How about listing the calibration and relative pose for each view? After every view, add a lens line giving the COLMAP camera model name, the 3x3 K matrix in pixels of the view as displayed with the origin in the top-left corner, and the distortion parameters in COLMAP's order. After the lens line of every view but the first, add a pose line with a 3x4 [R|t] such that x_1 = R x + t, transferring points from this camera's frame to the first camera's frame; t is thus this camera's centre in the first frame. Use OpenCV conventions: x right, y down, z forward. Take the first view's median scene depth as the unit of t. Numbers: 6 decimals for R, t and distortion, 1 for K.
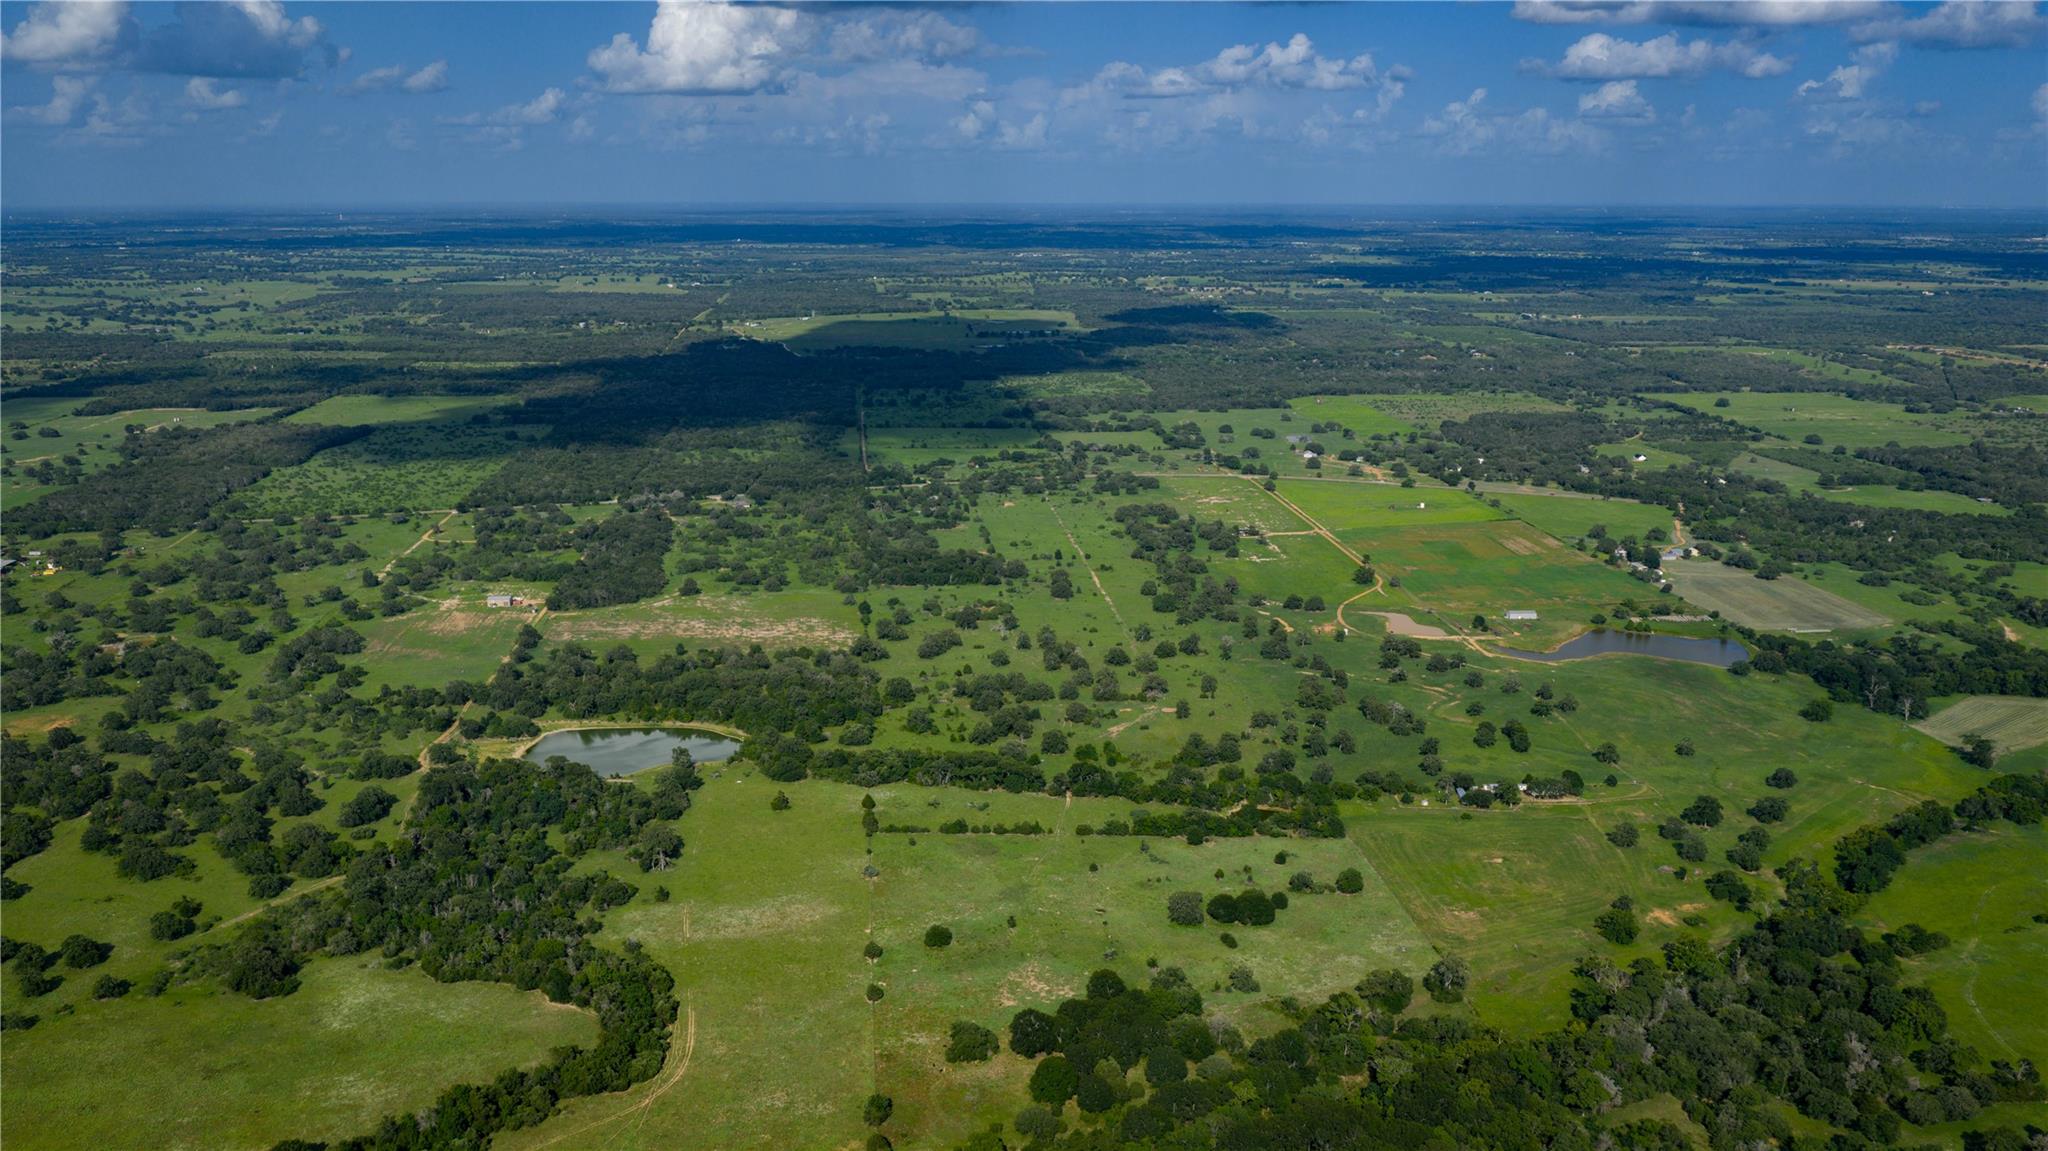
lens RADIAL K [[1688.3, 0, 1022.1], [0, 1688.3, 579.1], [0, 0, 1]] dist [0.003545, -0.022667]
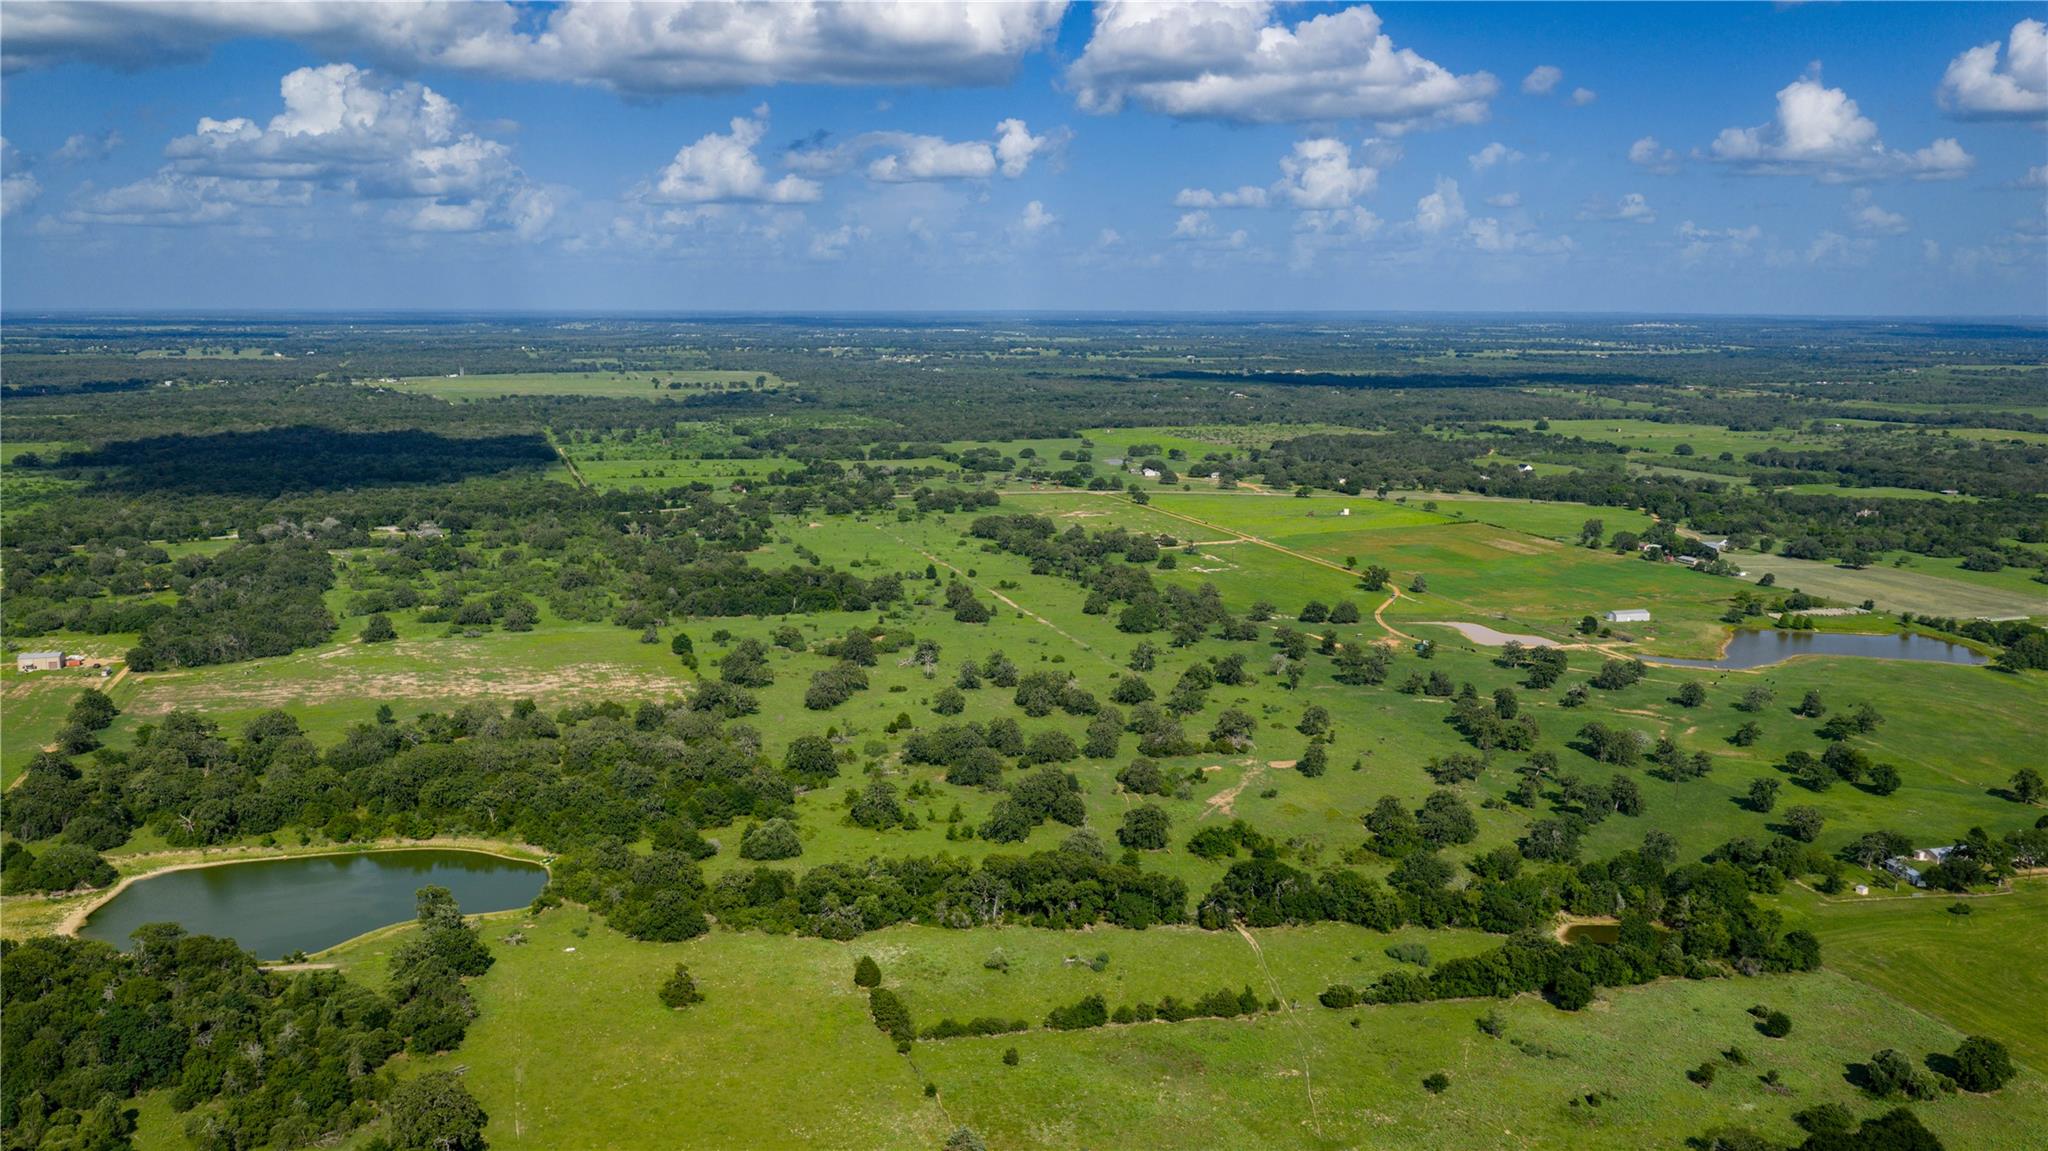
lens RADIAL K [[1688.3, 0, 1027.5], [0, 1688.3, 572.6], [0, 0, 1]] dist [0.003545, -0.022667]
pose [[0.975761, -0.031783, 0.216518, -0.114788], [0.046534, 0.996904, -0.063378, 0.040222], [-0.213833, 0.071917, 0.974219, 0.403438]]
